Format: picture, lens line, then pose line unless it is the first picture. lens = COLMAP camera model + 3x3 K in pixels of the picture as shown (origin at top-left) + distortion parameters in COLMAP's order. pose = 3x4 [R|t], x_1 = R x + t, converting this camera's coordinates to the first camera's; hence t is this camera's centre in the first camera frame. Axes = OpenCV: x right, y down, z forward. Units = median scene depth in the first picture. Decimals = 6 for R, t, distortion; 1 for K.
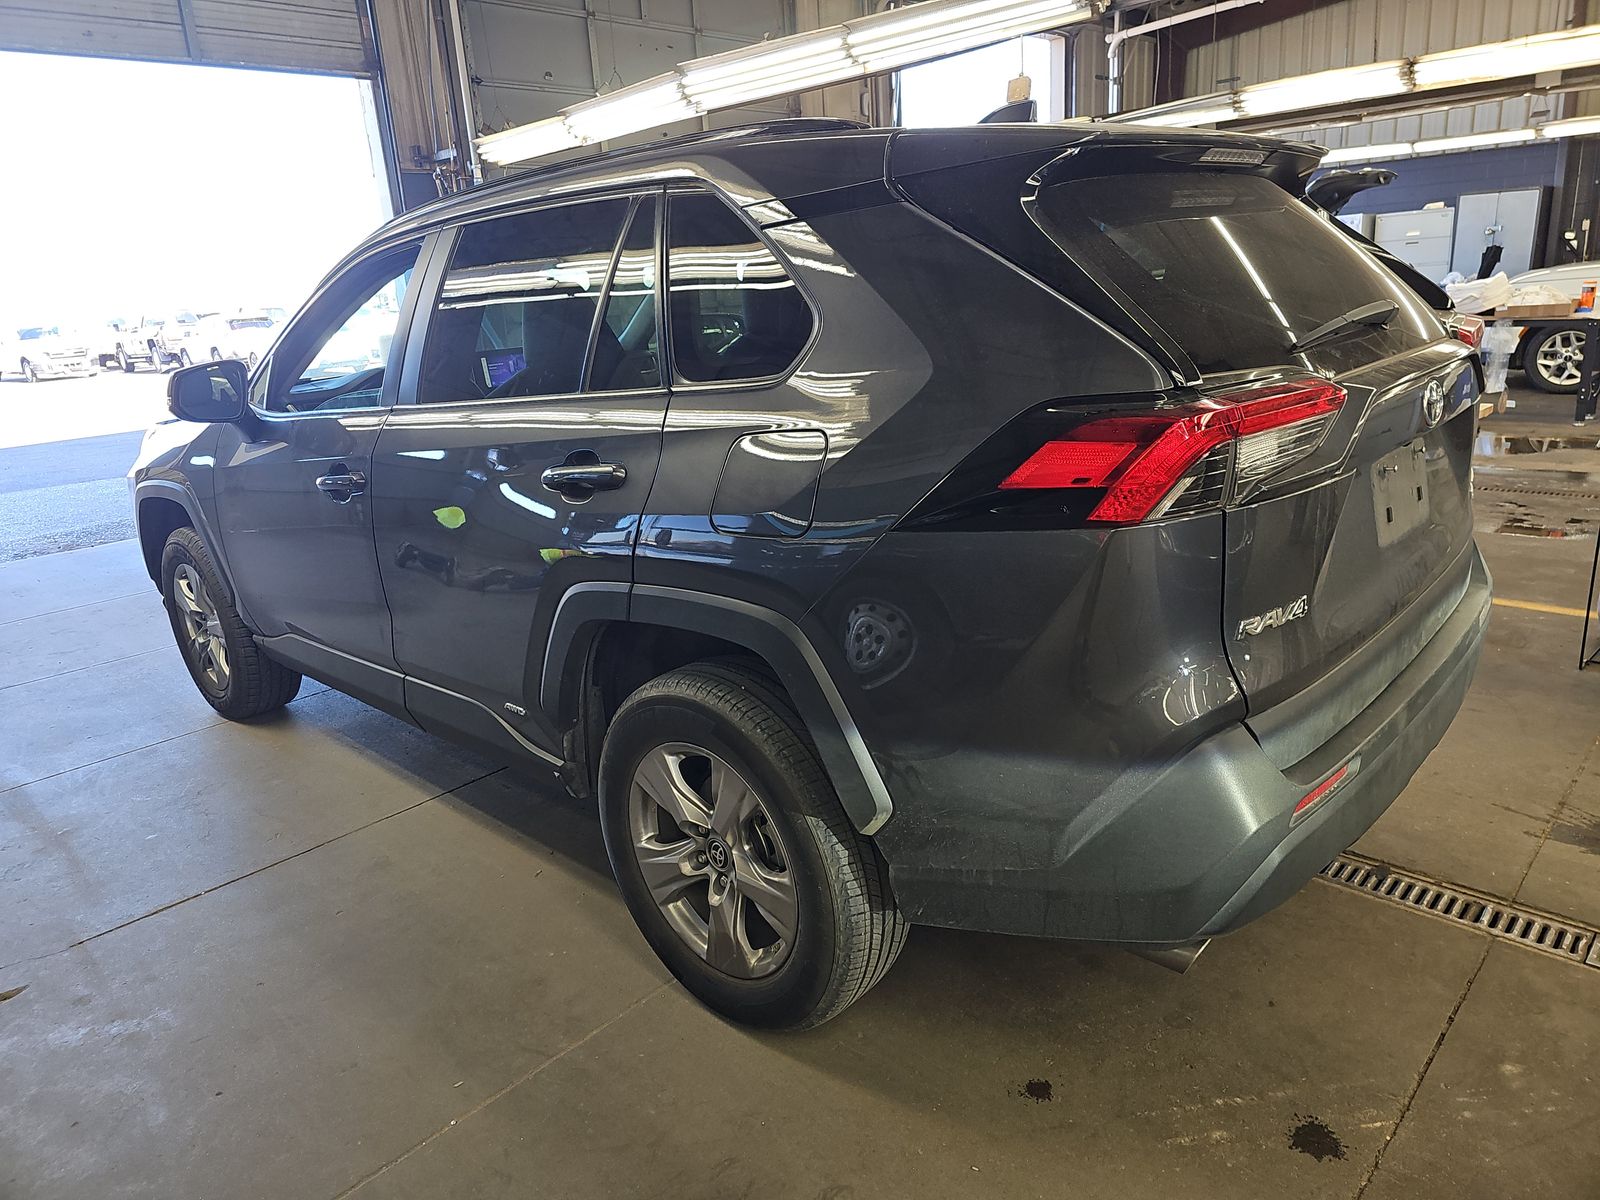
lens RADIAL K [[1072.5, 0, 796.4], [0, 1072.5, 592.7], [0, 0, 1]] dist [-0.000626, -0.006659]
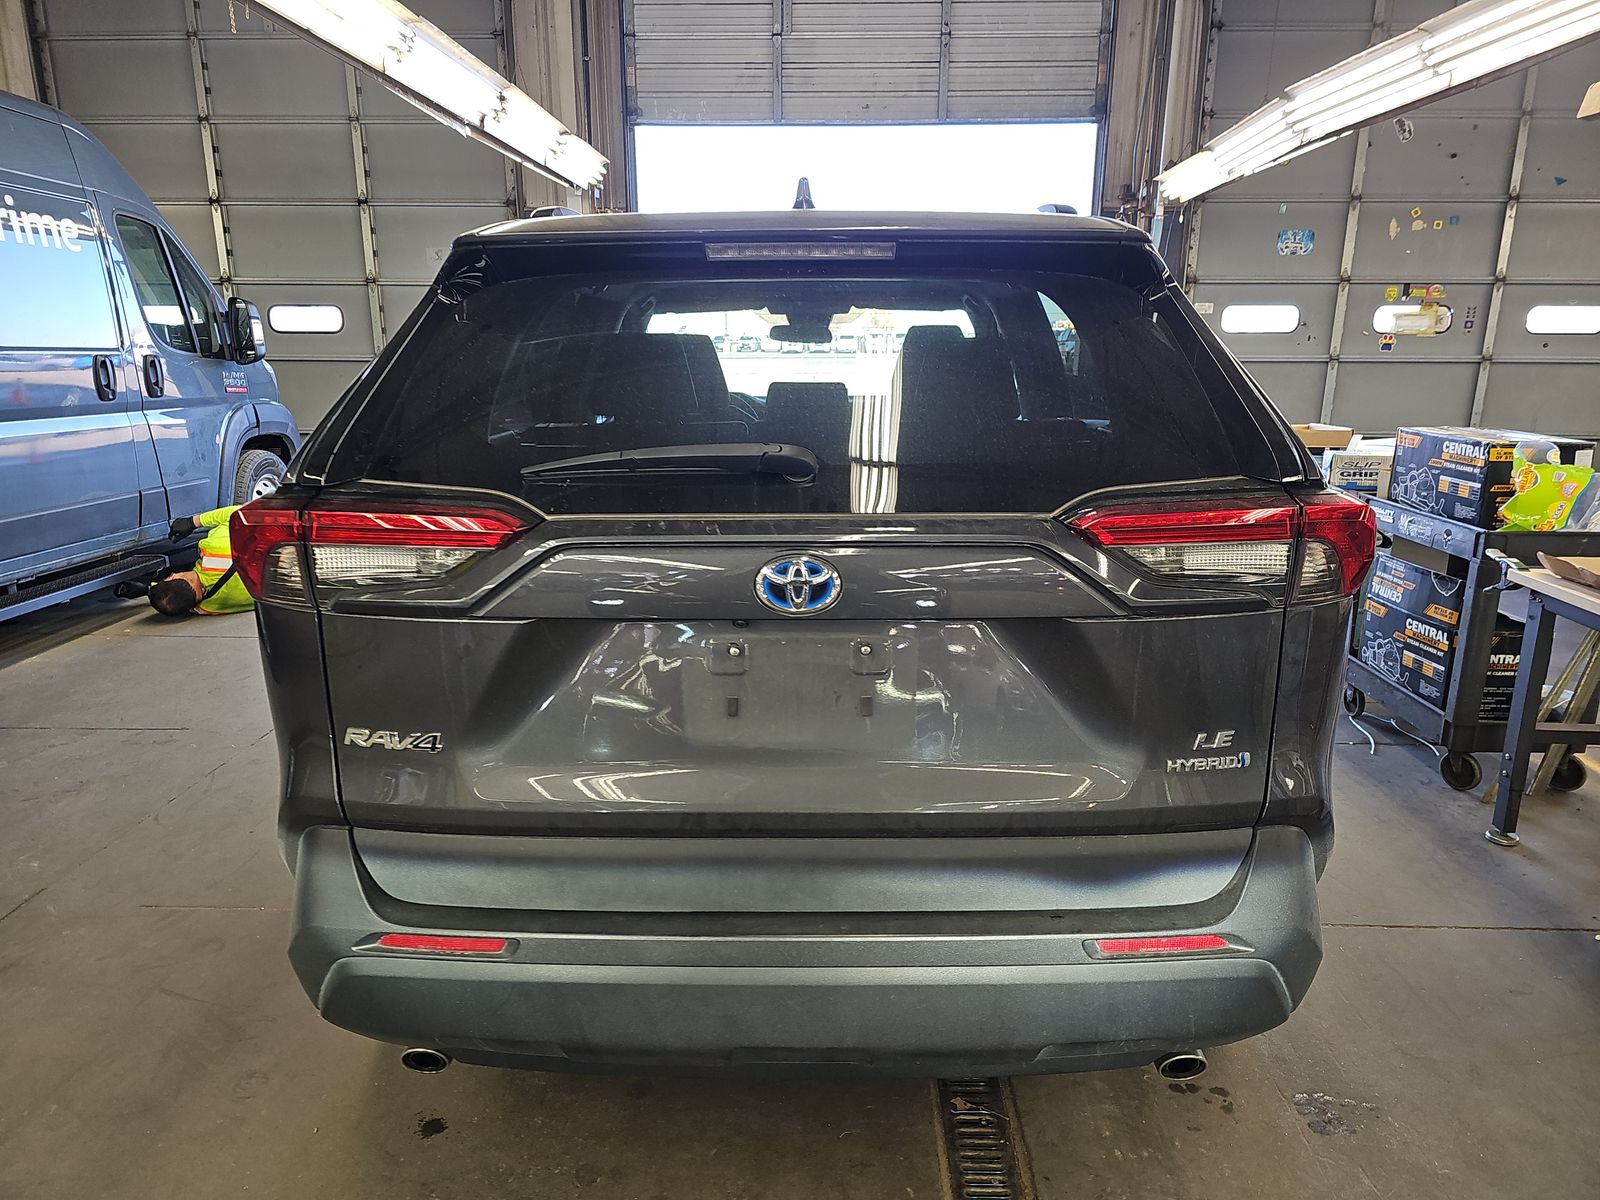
lens RADIAL K [[1072.5, 0, 797.8], [0, 1072.5, 607.2], [0, 0, 1]] dist [-0.000626, -0.006659]
pose [[0.668421, 0.238959, -0.704352, 0.272625], [-0.242724, 0.965222, 0.097121, -0.055688], [0.703064, 0.106045, 0.703175, 0.113694]]
